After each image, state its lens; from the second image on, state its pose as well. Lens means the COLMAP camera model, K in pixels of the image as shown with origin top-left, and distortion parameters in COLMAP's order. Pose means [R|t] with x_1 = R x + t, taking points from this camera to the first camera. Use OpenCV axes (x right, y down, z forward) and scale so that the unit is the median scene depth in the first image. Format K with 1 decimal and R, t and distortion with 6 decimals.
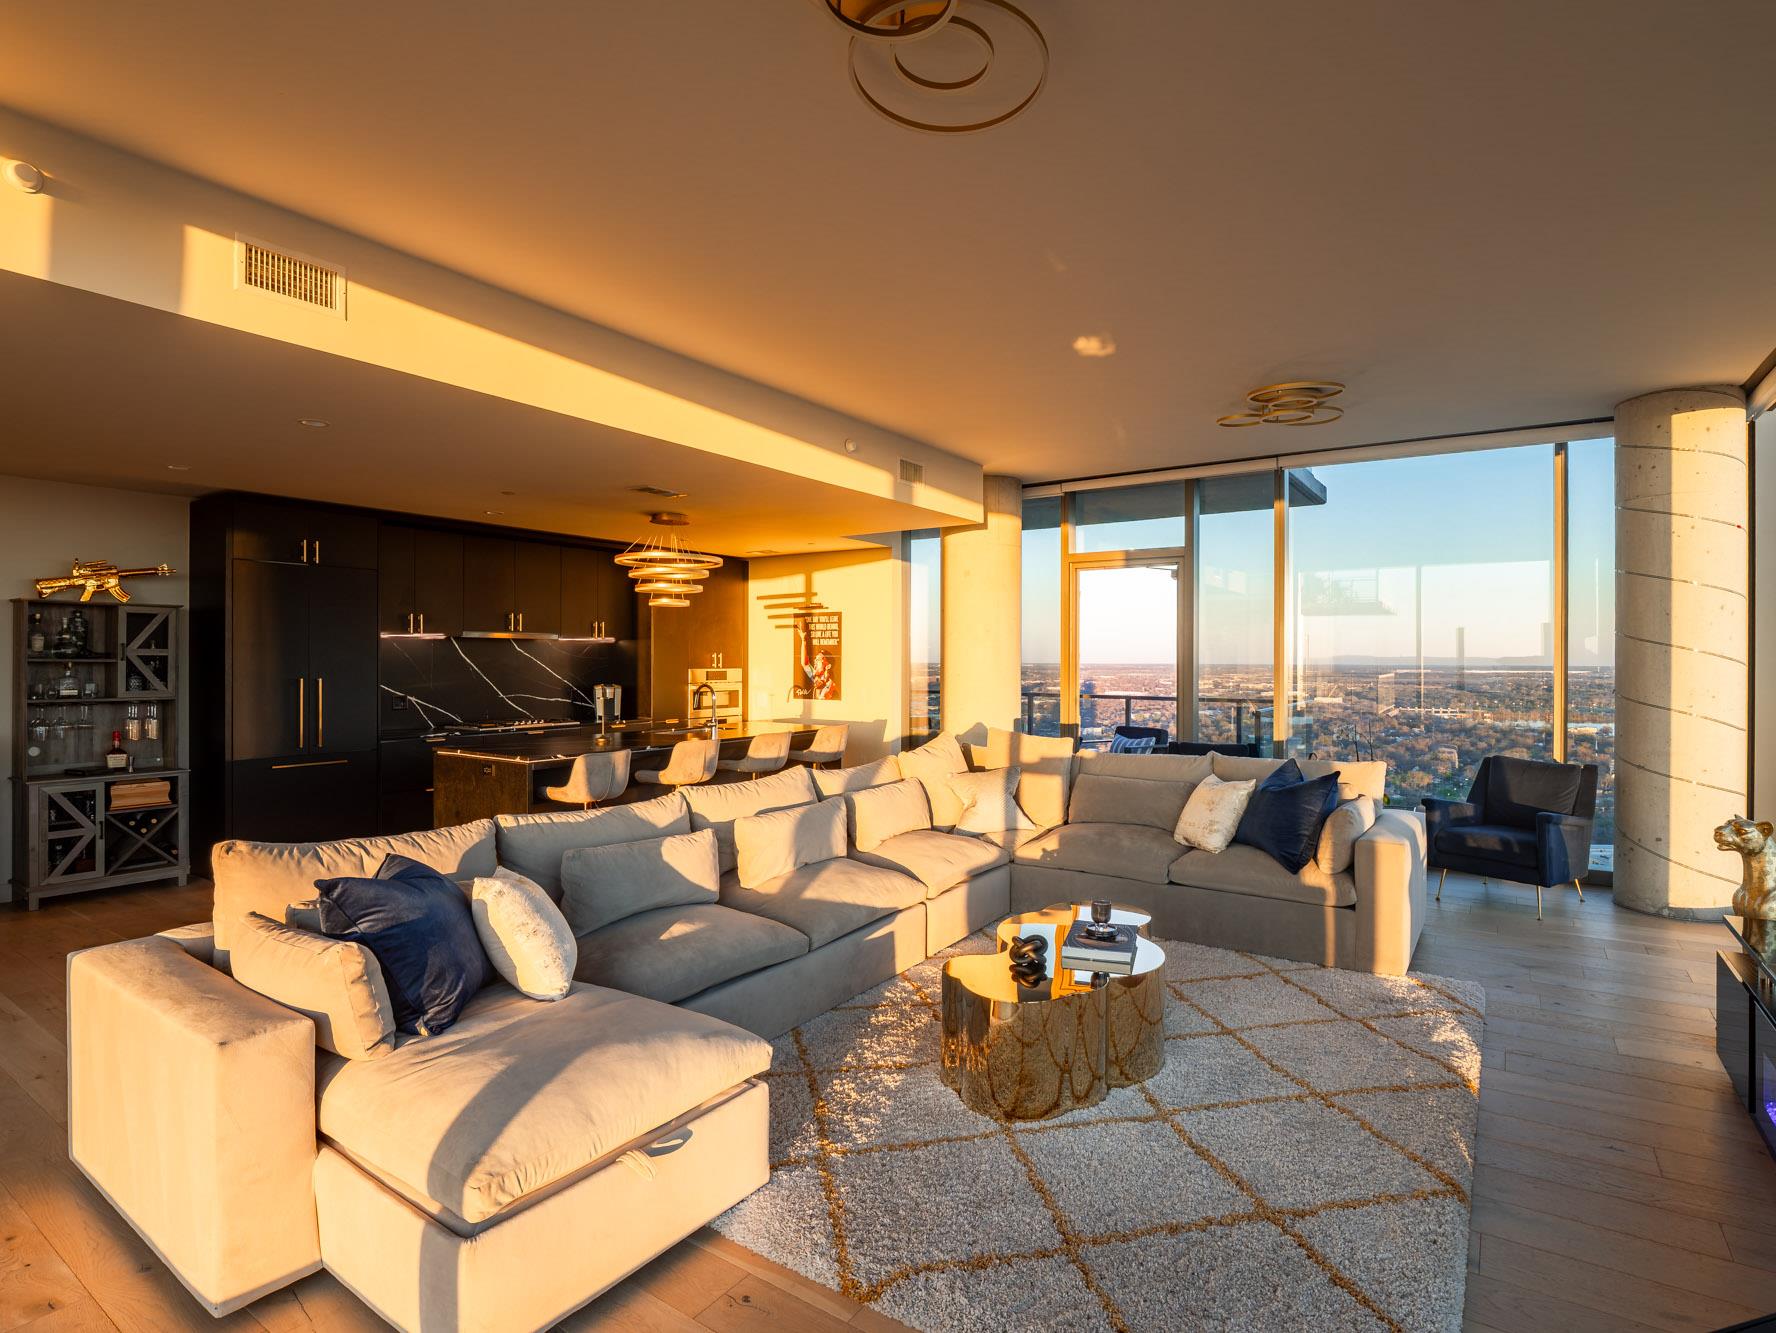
lens RADIAL K [[919.5, 0, 888.0], [0, 919.5, 666.5], [0, 0, 1]] dist [0.000186, -0.016460]
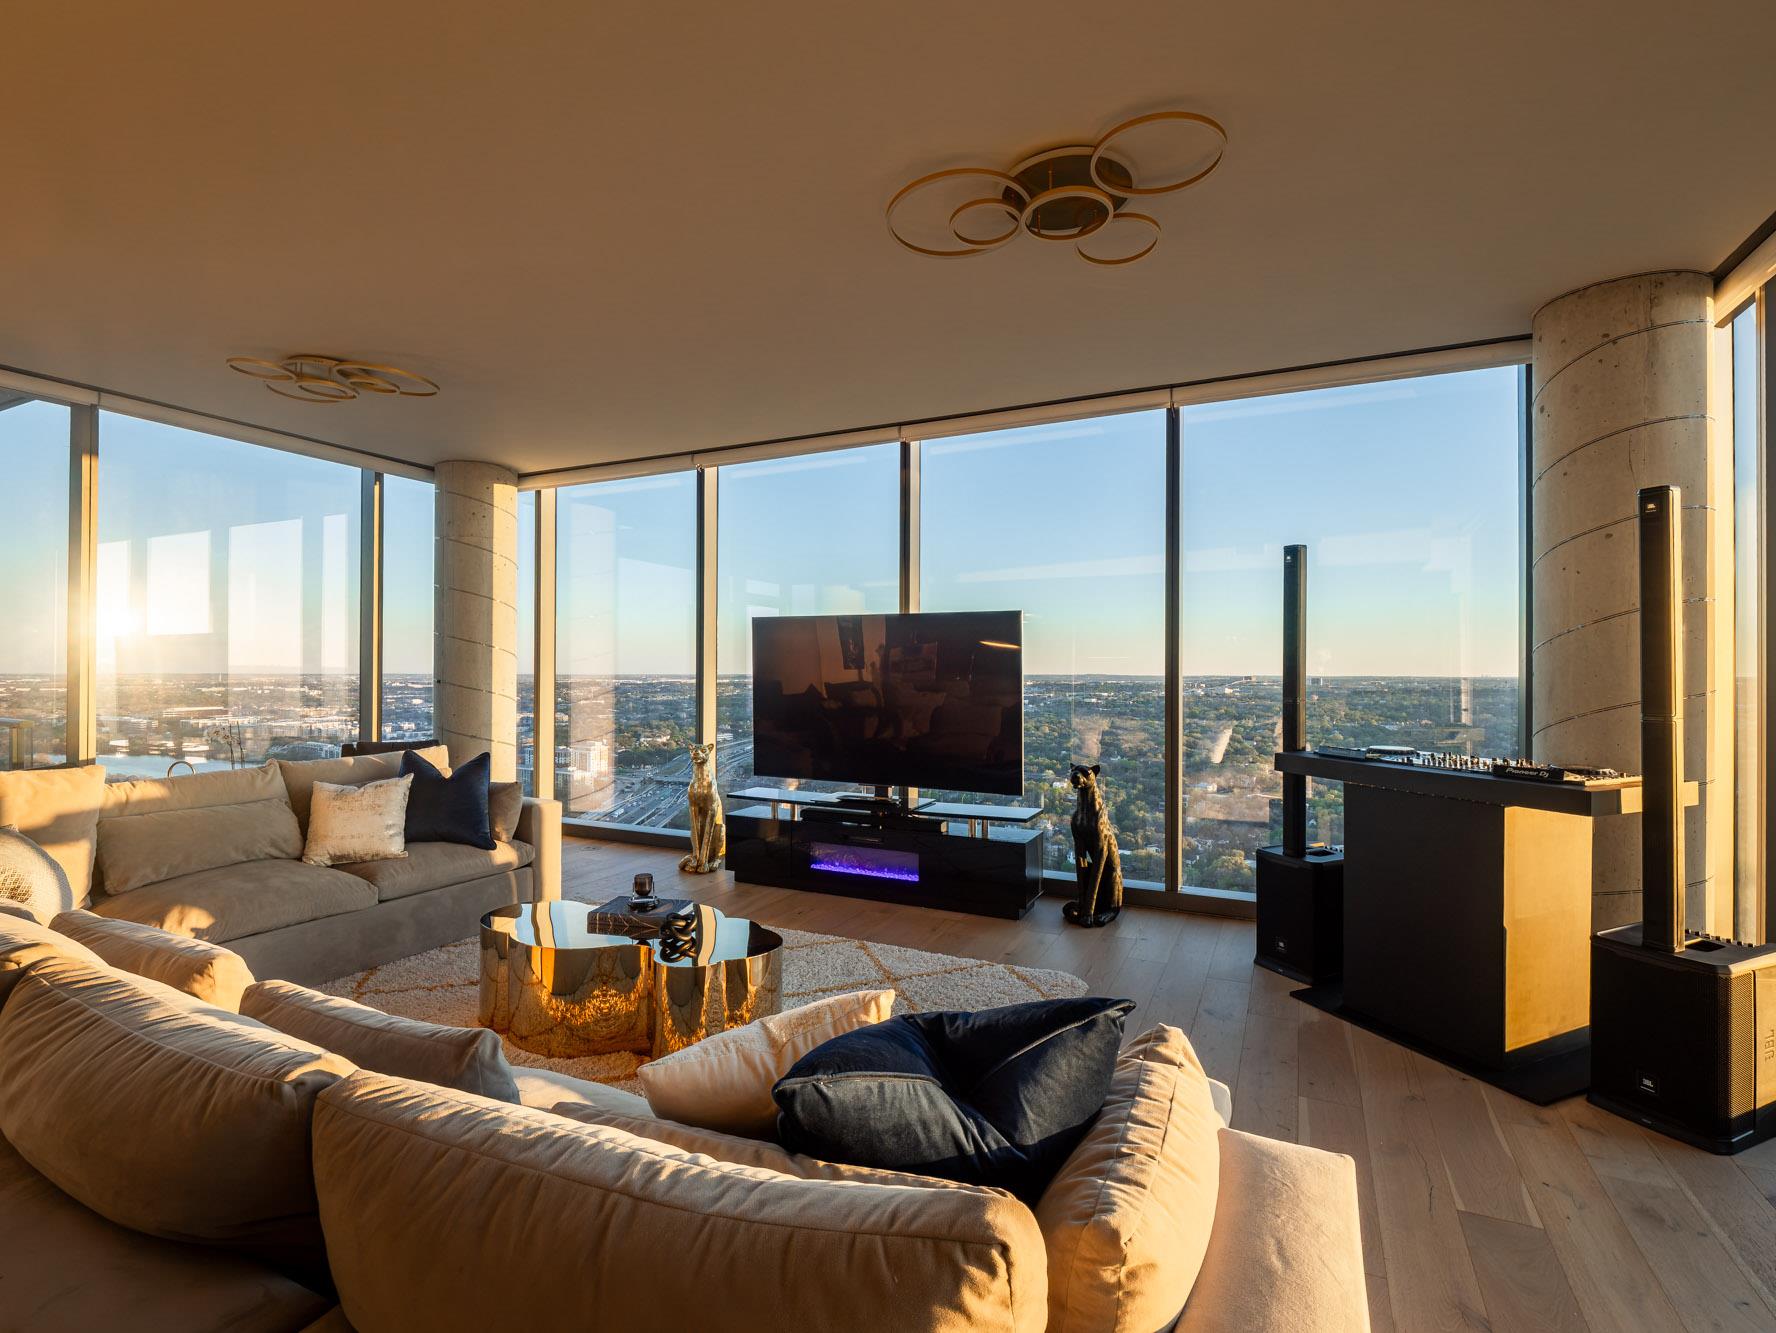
lens RADIAL K [[853.5, 0, 927.2], [0, 853.5, 664.0], [0, 0, 1]] dist [0.000250, -0.012262]
pose [[-0.197086, 0.006661, 0.980364, -0.411368], [0.004009, 0.999974, -0.005988, 0.010106], [-0.980378, 0.002750, -0.197108, 0.448839]]
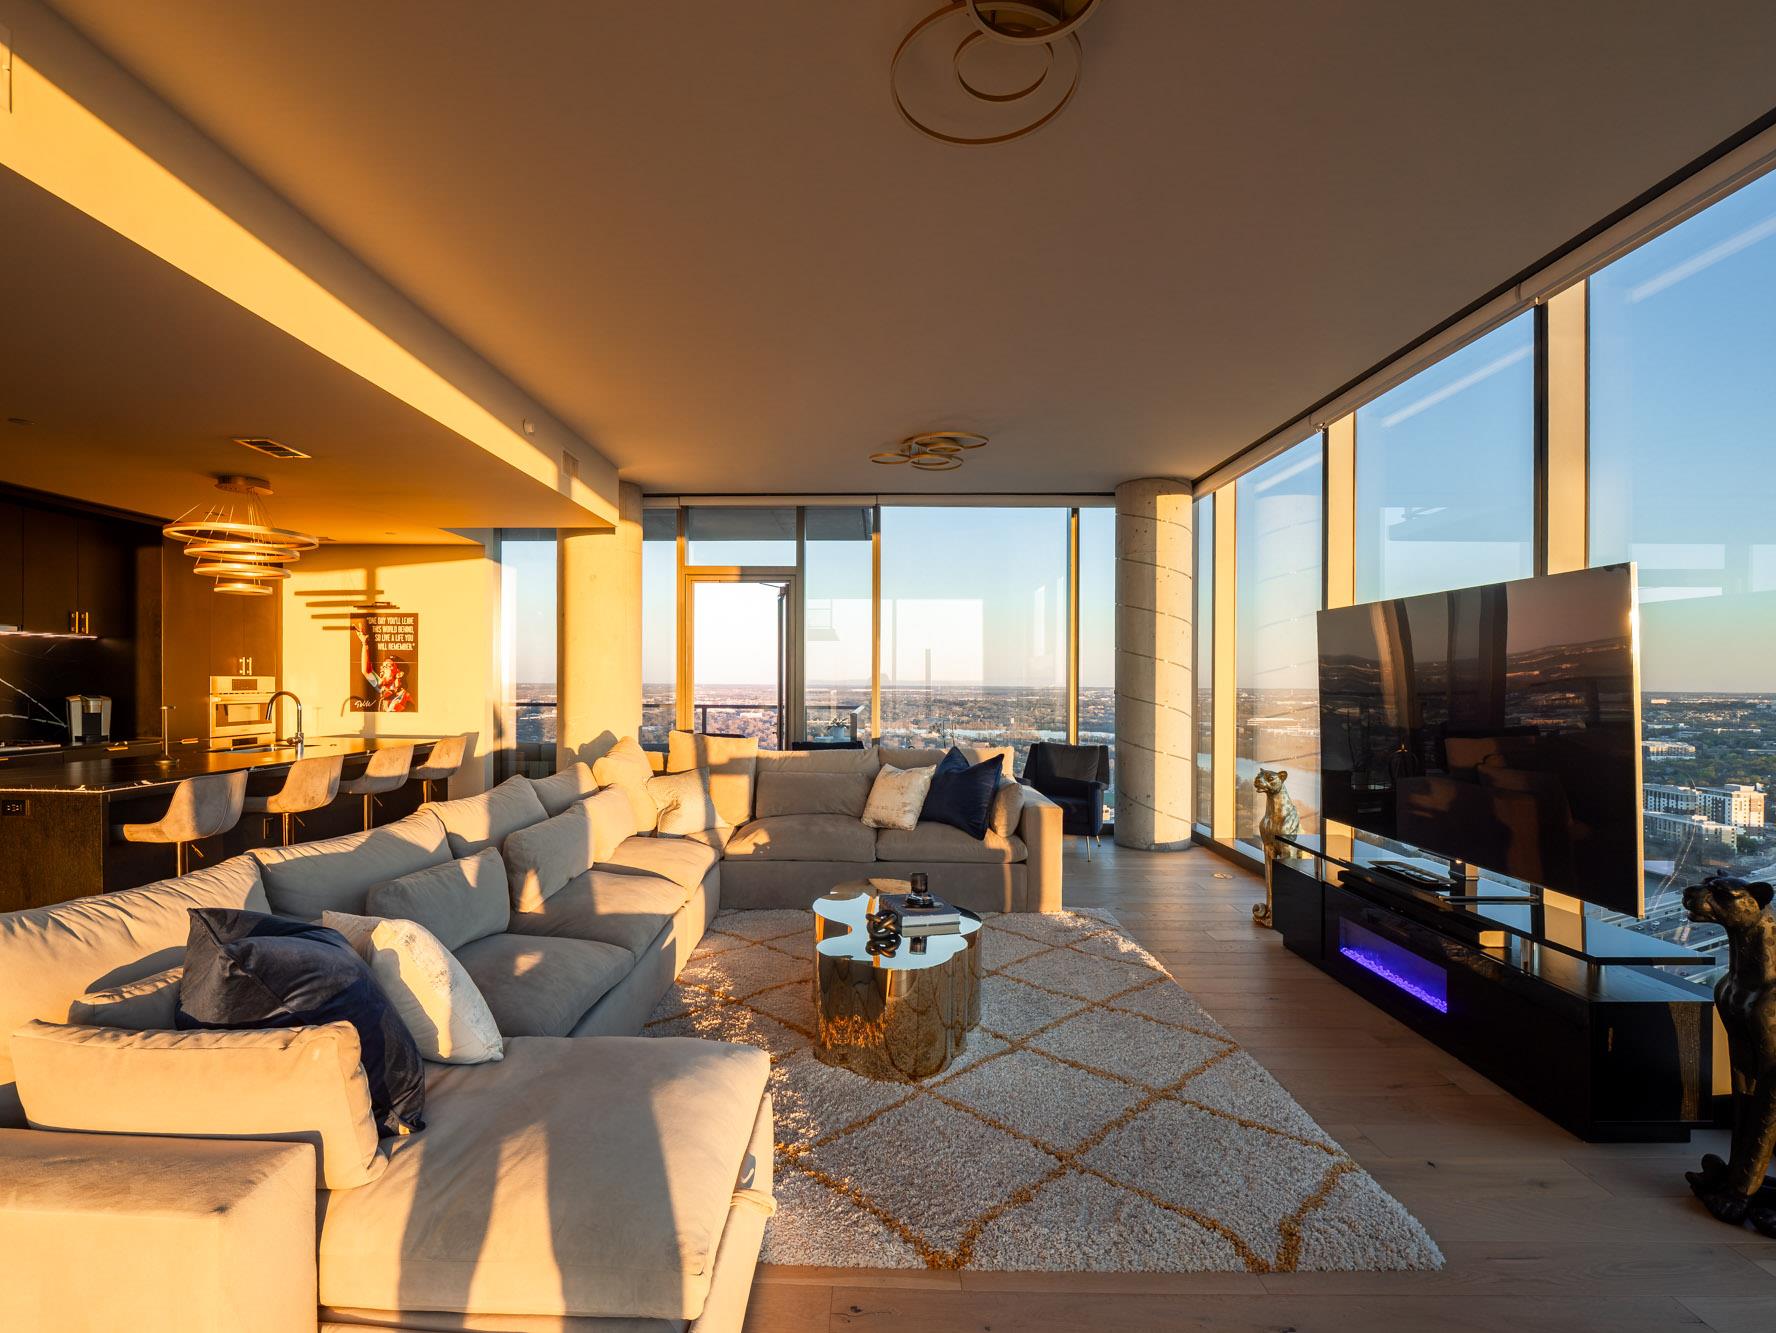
lens RADIAL K [[877.4, 0, 833.6], [0, 877.4, 691.5], [0, 0, 1]] dist [-0.001278, -0.014407]
pose [[0.846639, -0.002105, 0.532164, -0.215032], [-0.000601, 0.999988, 0.004912, 0.016197], [-0.532168, -0.004479, 0.846627, 0.083158]]
